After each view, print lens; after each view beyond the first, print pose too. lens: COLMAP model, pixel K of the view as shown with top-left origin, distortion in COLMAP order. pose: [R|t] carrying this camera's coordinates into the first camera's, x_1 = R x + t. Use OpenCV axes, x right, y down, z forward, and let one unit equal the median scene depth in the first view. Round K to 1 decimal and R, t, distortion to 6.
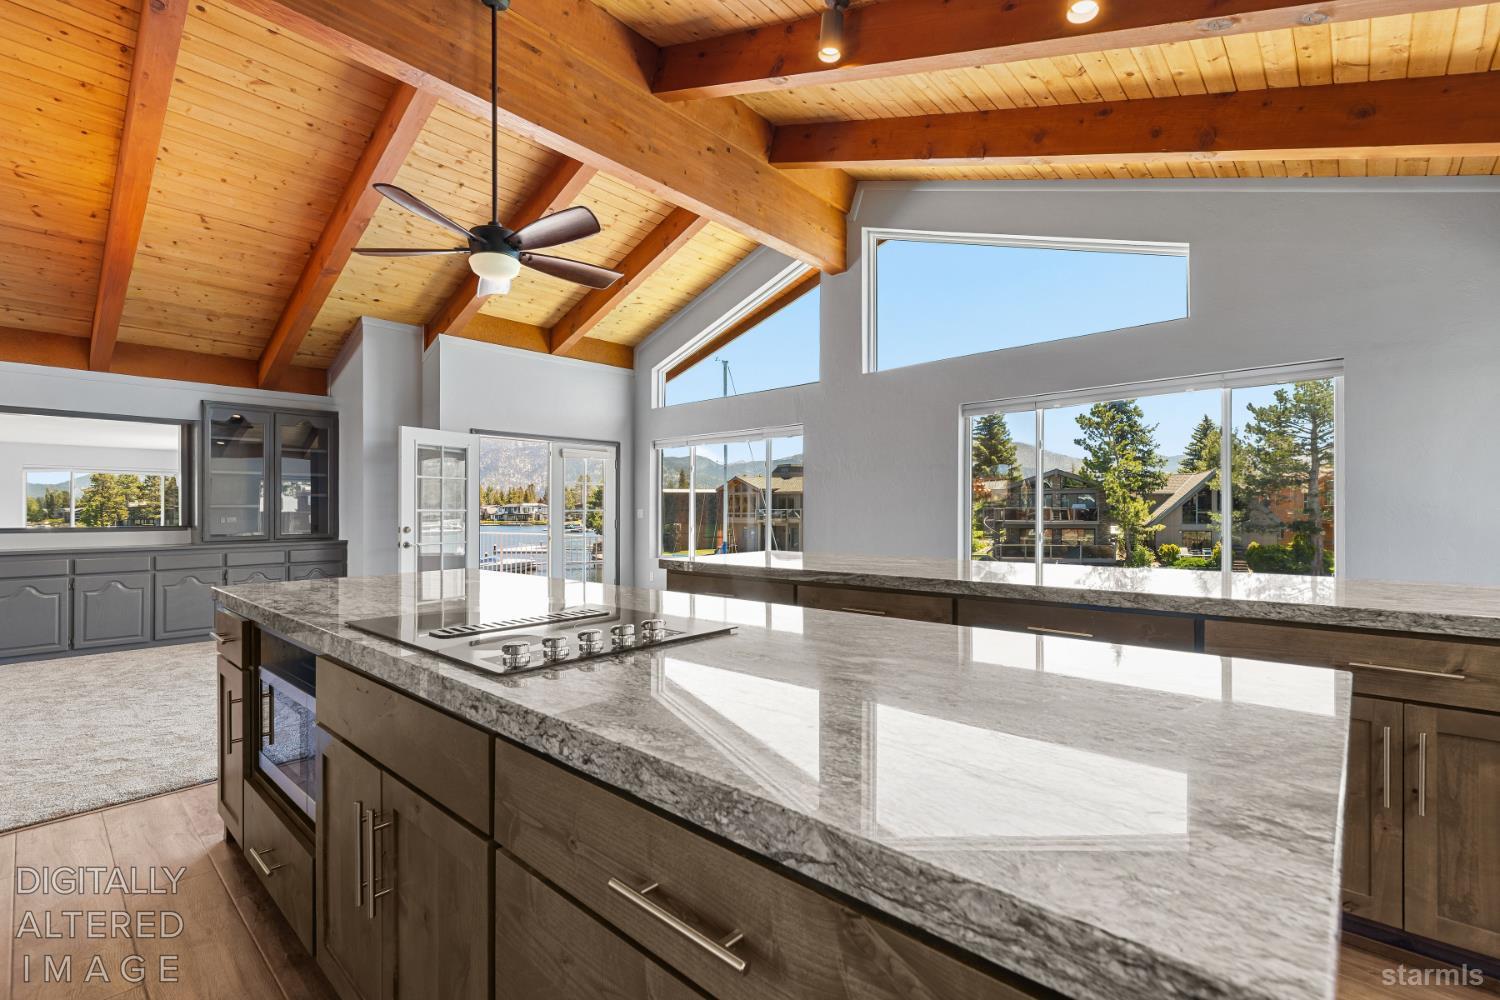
lens RADIAL K [[665.0, 0, 759.9], [0, 665.0, 511.6], [0, 0, 1]] dist [0.003953, -0.000561]
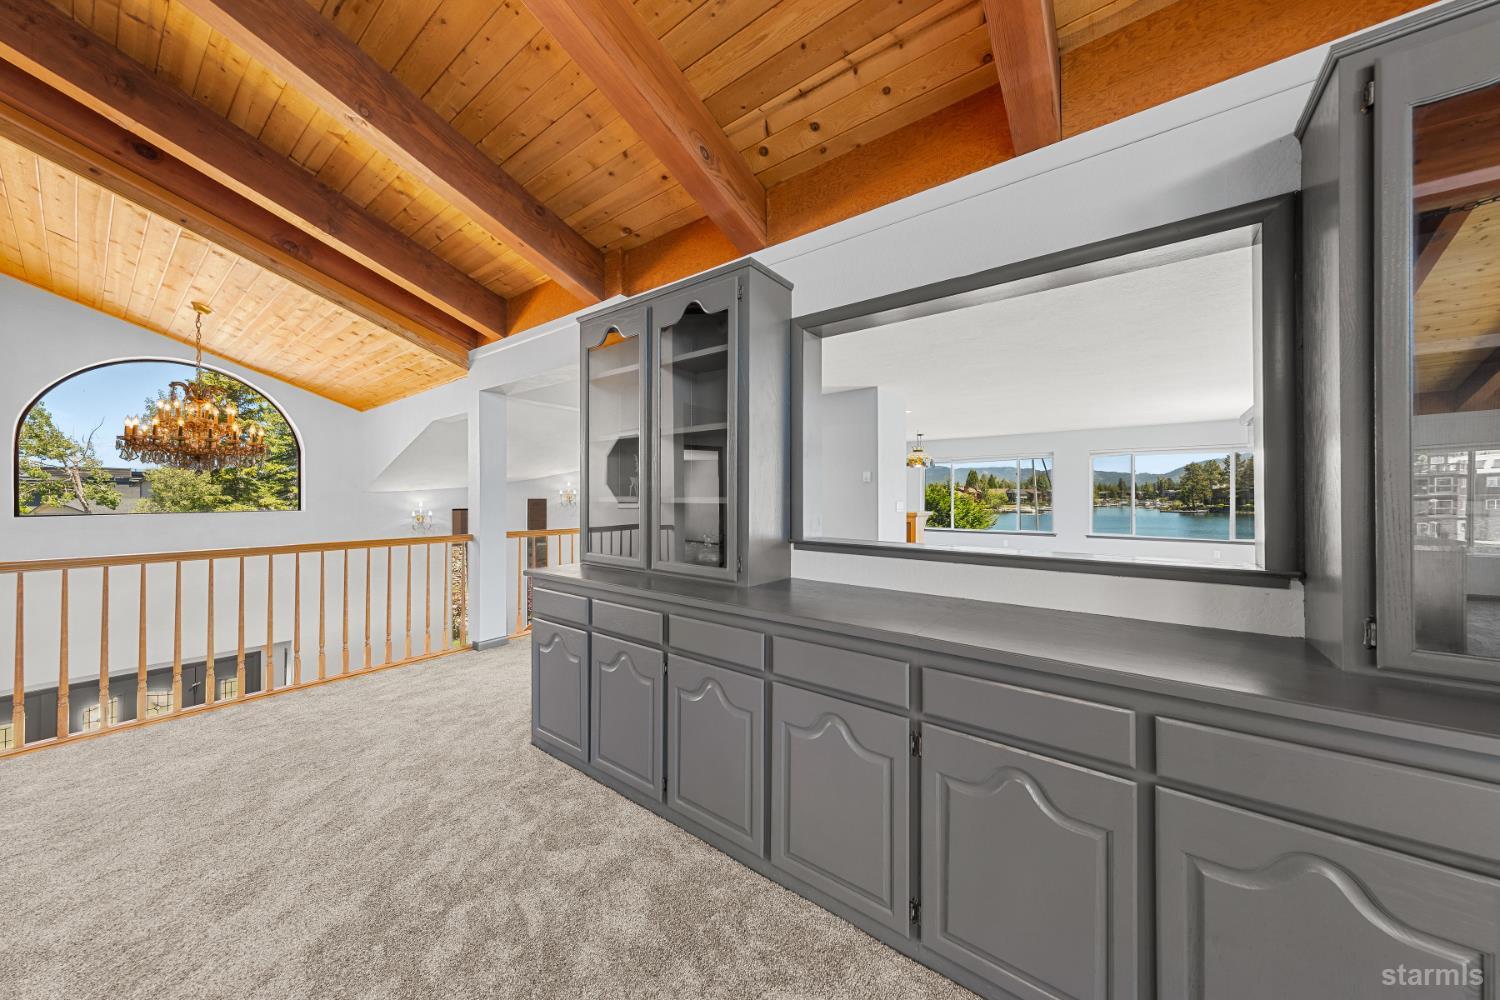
lens RADIAL K [[503.4, 0, 754.2], [0, 503.4, 492.3], [0, 0, 1]] dist [0.011934, 0.000007]
pose [[0.076944, -0.001785, -0.997034, -0.125352], [0.001959, 0.999997, -0.001639, -0.002309], [0.997033, -0.001827, 0.076947, 0.143884]]
